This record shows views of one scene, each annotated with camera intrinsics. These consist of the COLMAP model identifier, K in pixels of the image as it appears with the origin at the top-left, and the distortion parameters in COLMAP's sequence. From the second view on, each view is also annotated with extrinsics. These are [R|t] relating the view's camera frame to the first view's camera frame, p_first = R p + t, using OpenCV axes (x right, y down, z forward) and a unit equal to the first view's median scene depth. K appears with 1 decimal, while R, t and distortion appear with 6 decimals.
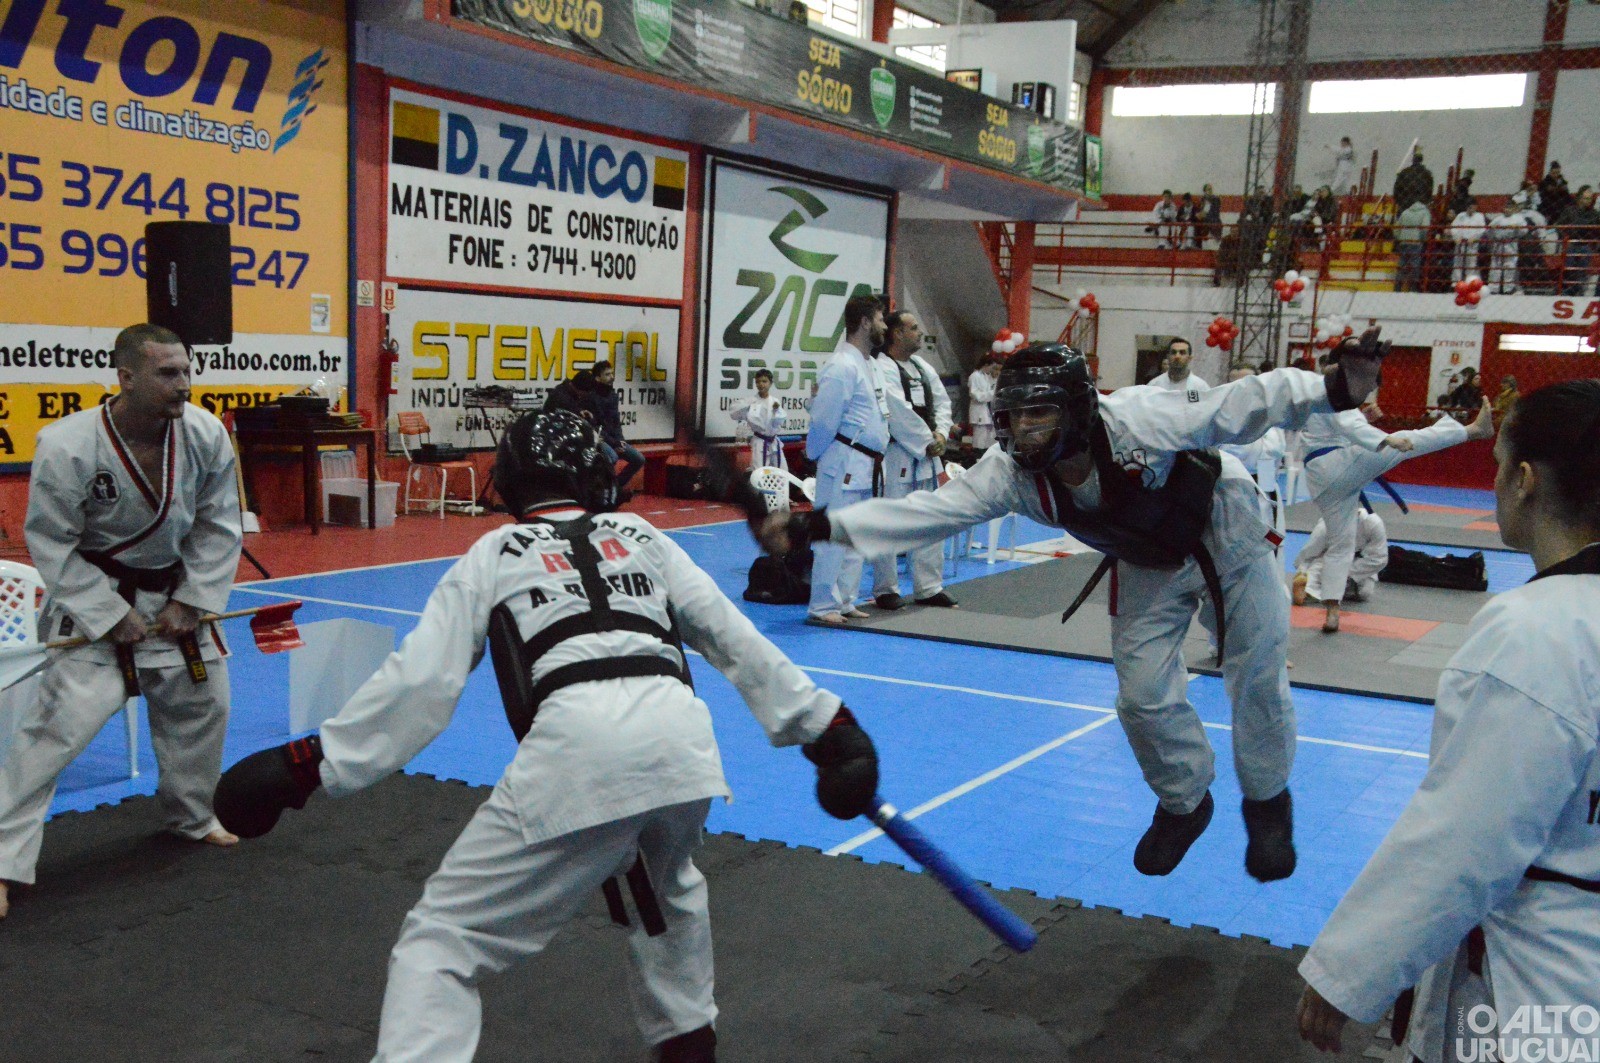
lens RADIAL K [[1901.4, 0, 803.3], [0, 1901.4, 587.9], [0, 0, 1]] dist [0.005619, 0.415276]
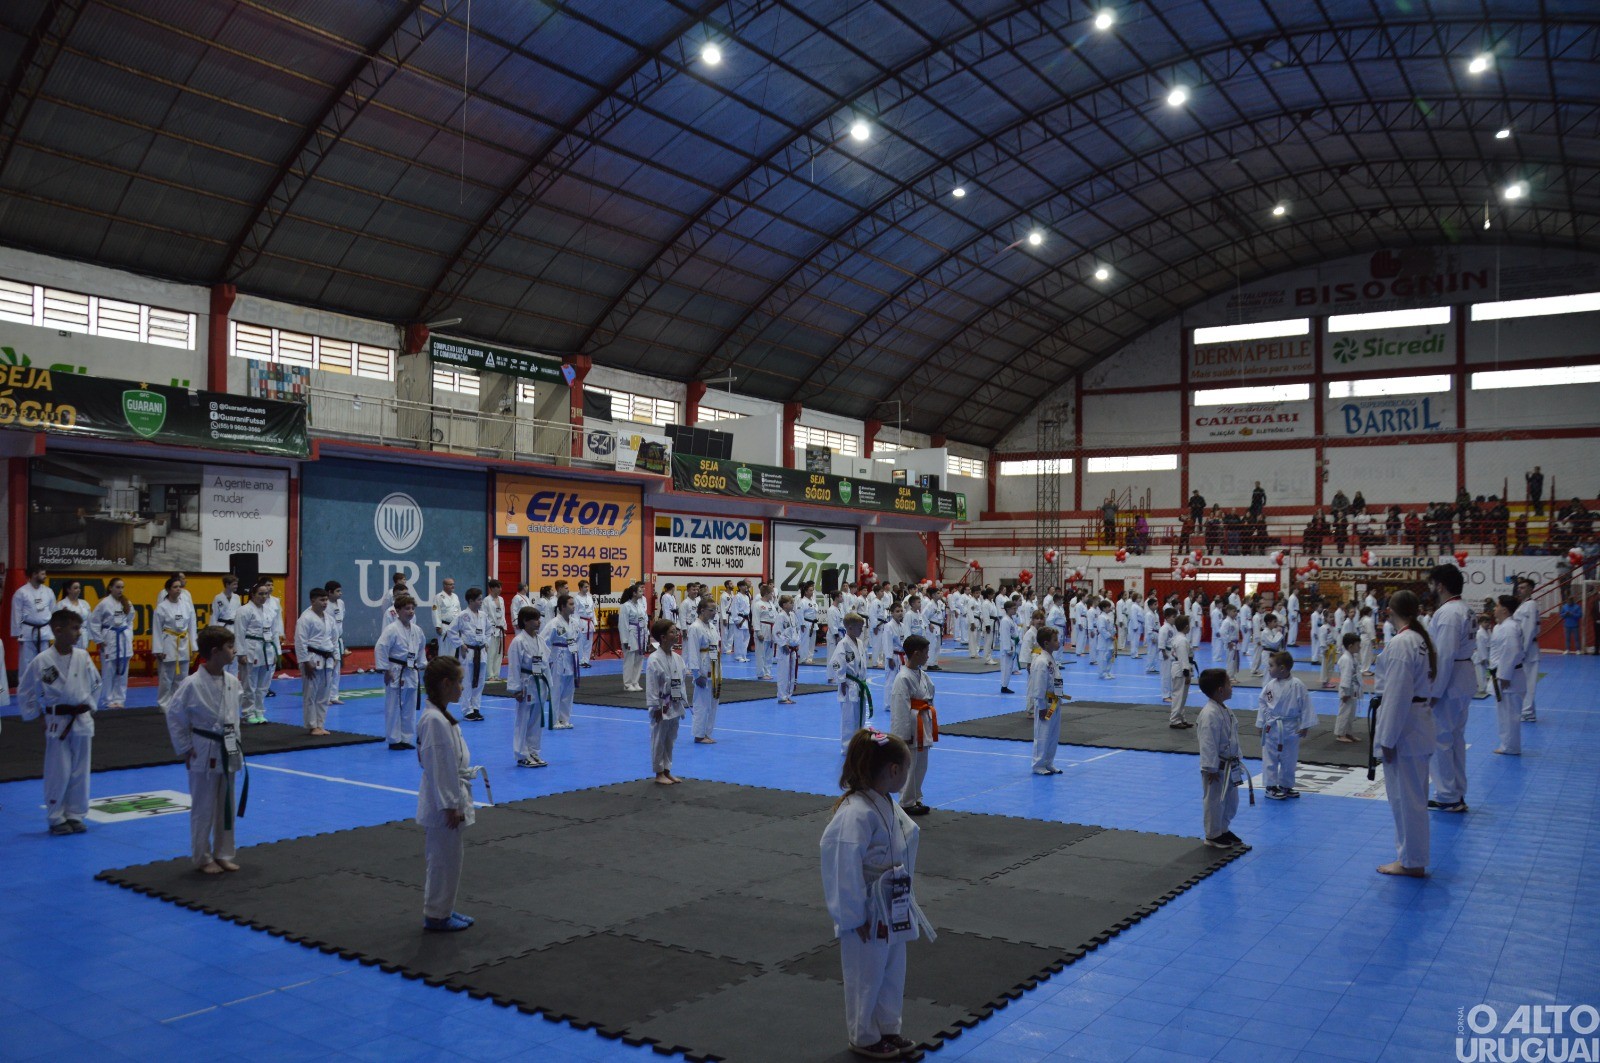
lens RADIAL K [[1901.4, 0, 803.3], [0, 1901.4, 587.9], [0, 0, 1]] dist [0.005619, 0.415276]
pose [[0.987514, -0.040849, -0.152141, 0.459235], [0.019999, 0.990489, -0.136131, 0.269469], [0.156254, 0.131389, 0.978939, -1.856703]]
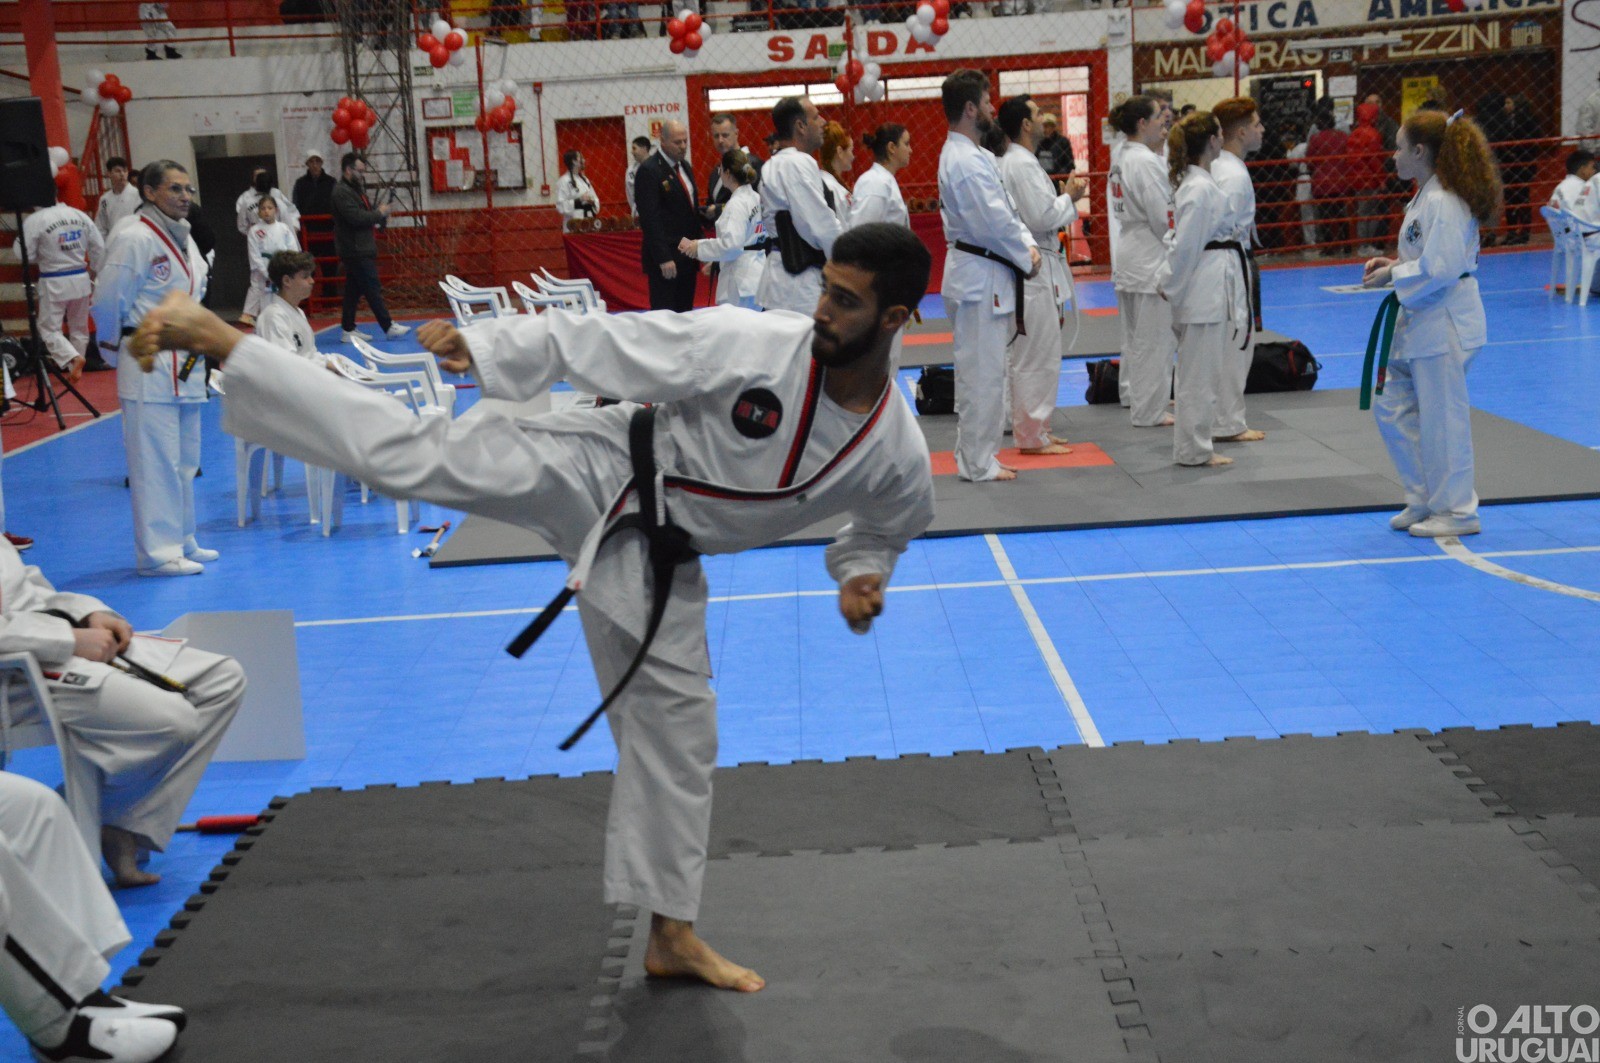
lens RADIAL K [[3114.7, 0, 767.5], [0, 3114.7, 538.8], [0, 0, 1]] dist [0.429354, 0.766411]
pose [[0.866913, -0.162972, 0.471064, -0.305087], [0.165454, 0.985543, 0.036474, -0.009253], [-0.470198, 0.046319, 0.881345, -0.058463]]
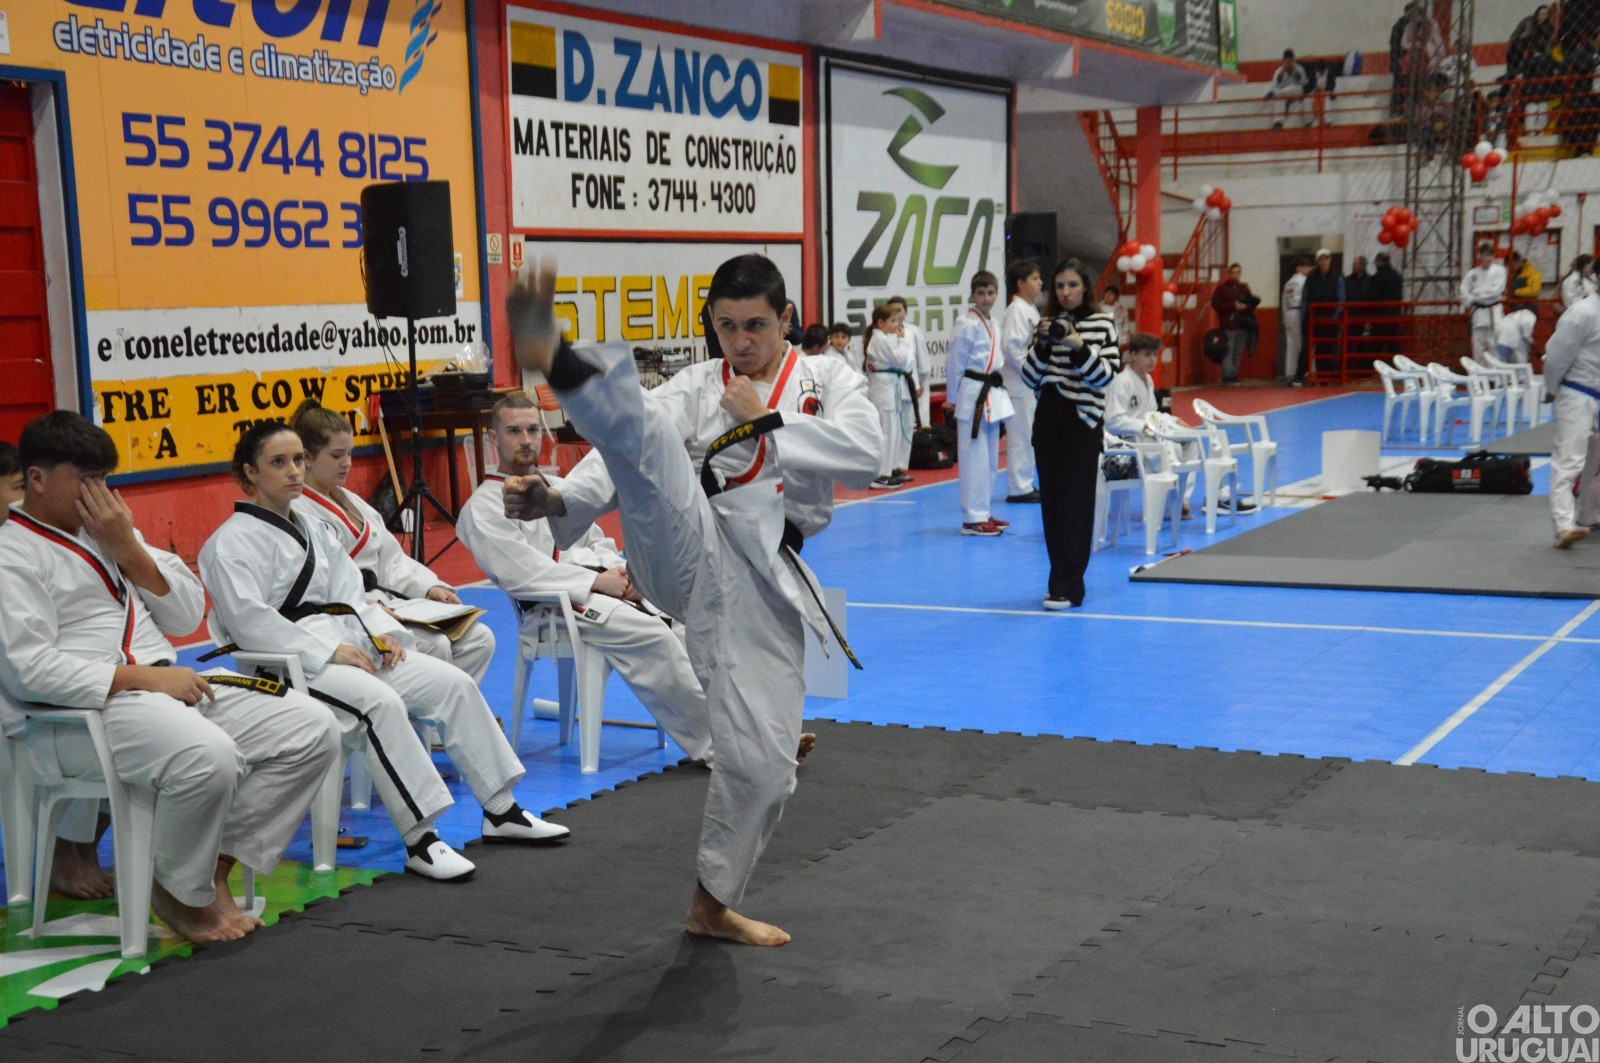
lens RADIAL K [[2603.6, 0, 797.3], [0, 2603.6, 564.2], [0, 0, 1]] dist [0.266235, 0.631770]
pose [[0.996337, -0.069462, 0.049883, -0.152857], [0.070322, 0.997401, -0.015708, 0.014129], [-0.048662, 0.019158, 0.998632, -0.171323]]
